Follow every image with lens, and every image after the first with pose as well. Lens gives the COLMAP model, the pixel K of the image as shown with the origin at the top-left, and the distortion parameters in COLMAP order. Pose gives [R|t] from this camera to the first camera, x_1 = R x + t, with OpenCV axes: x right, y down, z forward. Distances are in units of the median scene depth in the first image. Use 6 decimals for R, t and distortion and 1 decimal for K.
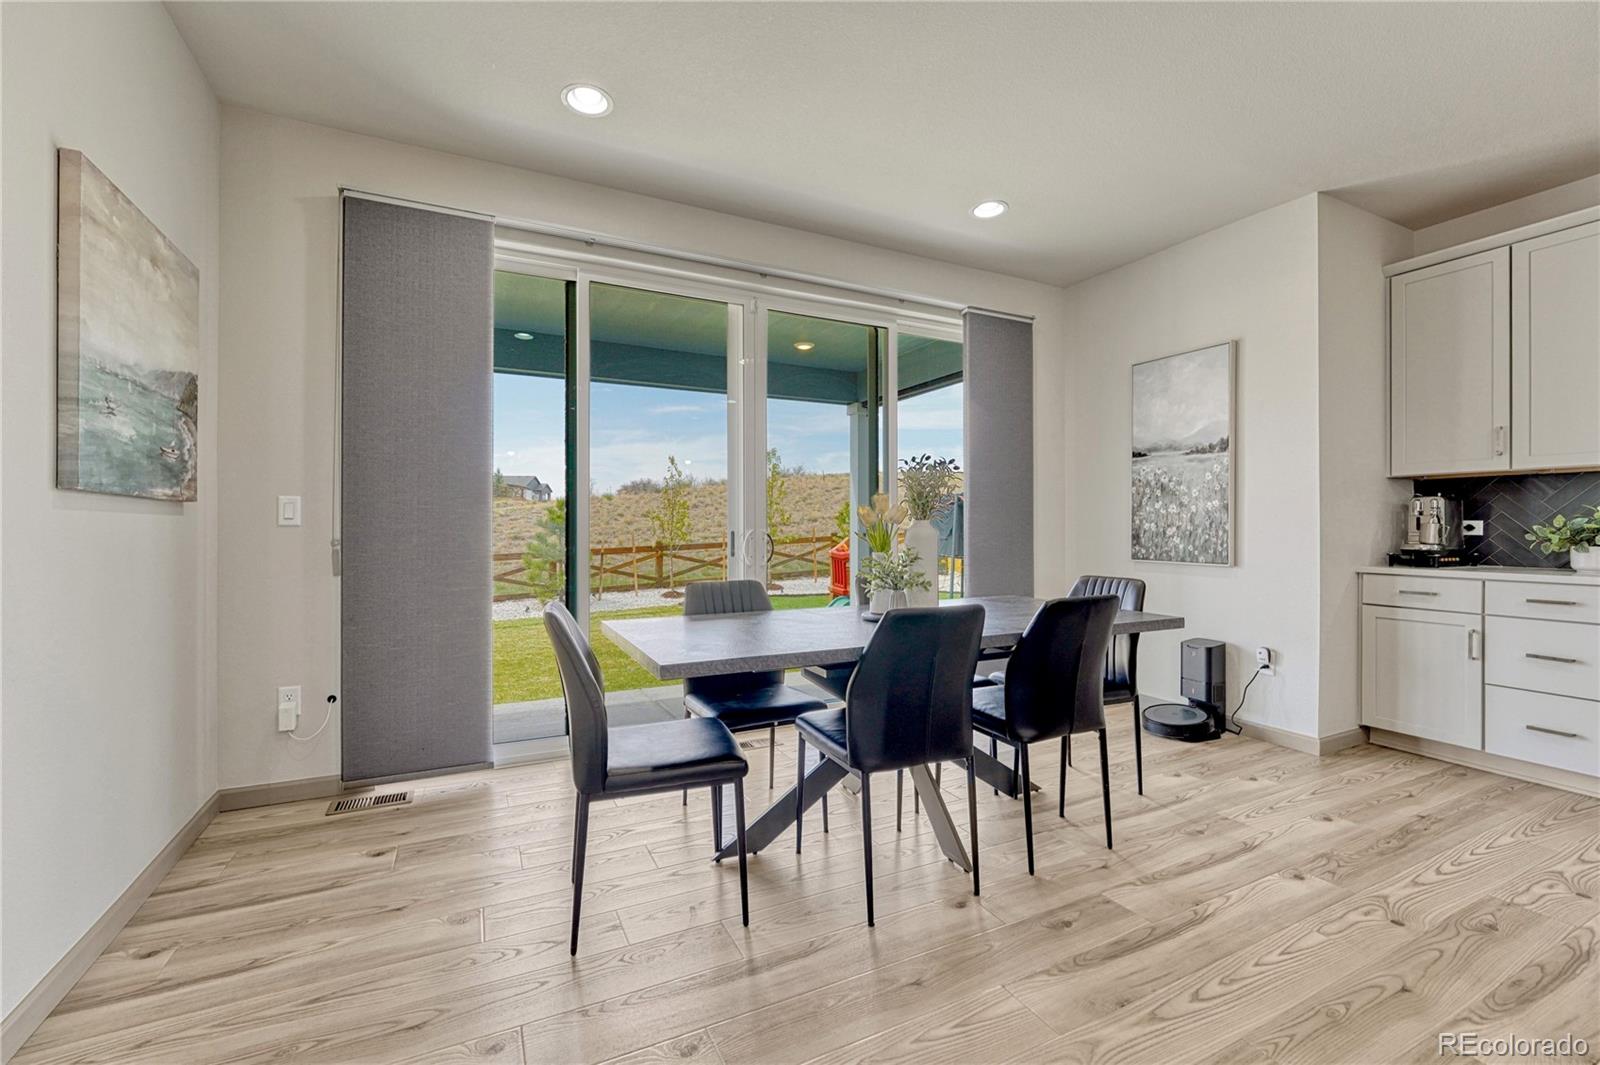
lens RADIAL K [[663.1, 0, 780.0], [0, 663.1, 532.4], [0, 0, 1]] dist [-0.027342, -0.000043]
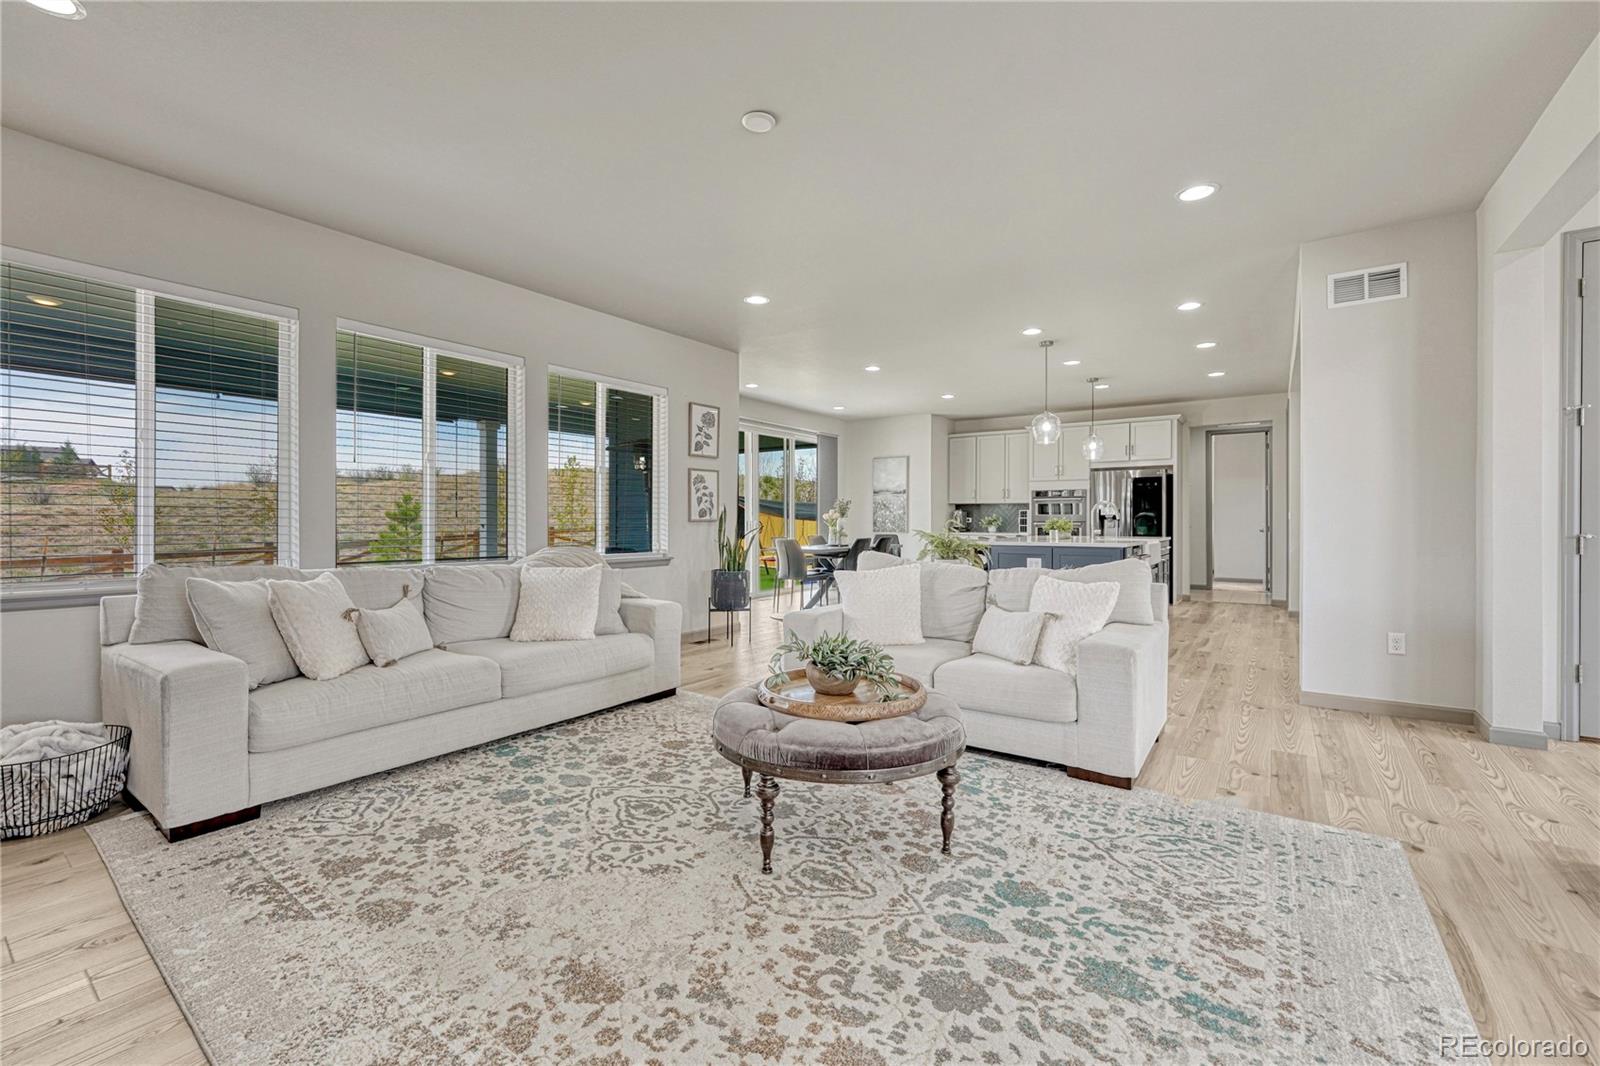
lens RADIAL K [[670.2, 0, 796.4], [0, 670.2, 527.1], [0, 0, 1]] dist [-0.011740, 0.000426]
pose [[0.874839, -0.003758, 0.484399, -1.212260], [0.001111, 0.999983, 0.005753, 0.007702], [-0.484413, -0.004494, 0.874828, -1.408057]]
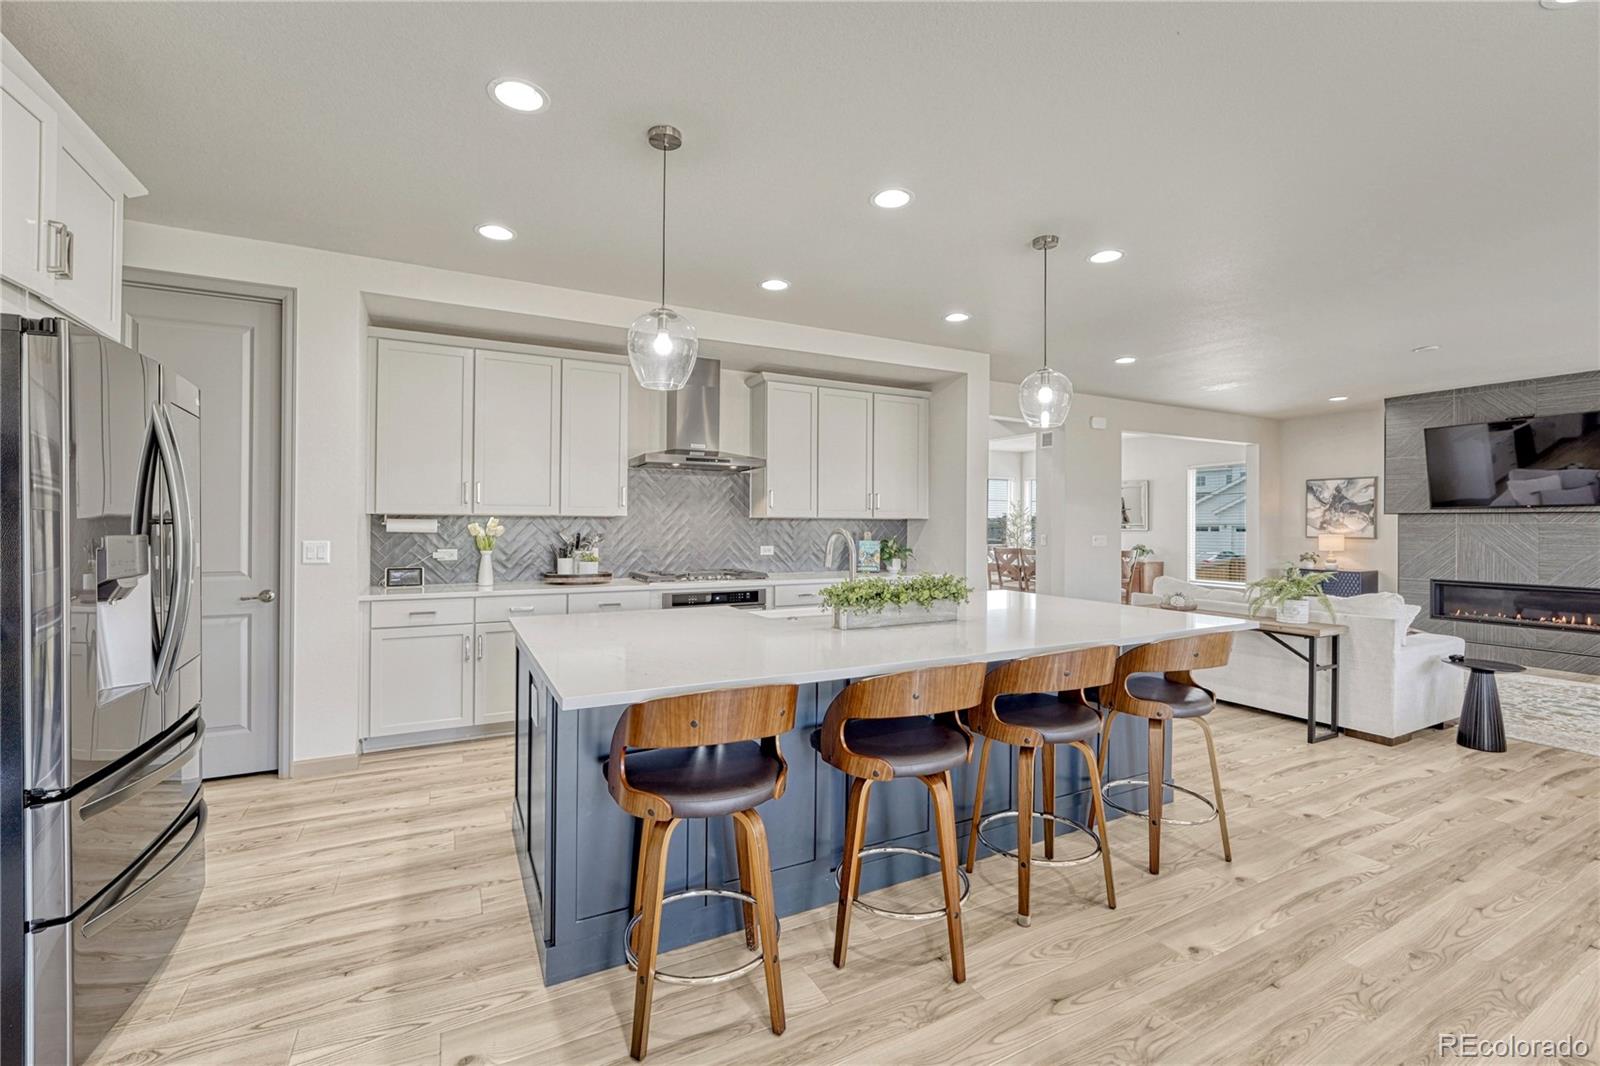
lens RADIAL K [[678.9, 0, 795.3], [0, 678.9, 525.4], [0, 0, 1]] dist [-0.004536, -0.000379]
pose [[-0.999285, -0.003855, -0.037600, 0.597769], [-0.003983, 0.999987, 0.003327, -0.062669], [0.037587, 0.003474, -0.999287, 0.755388]]
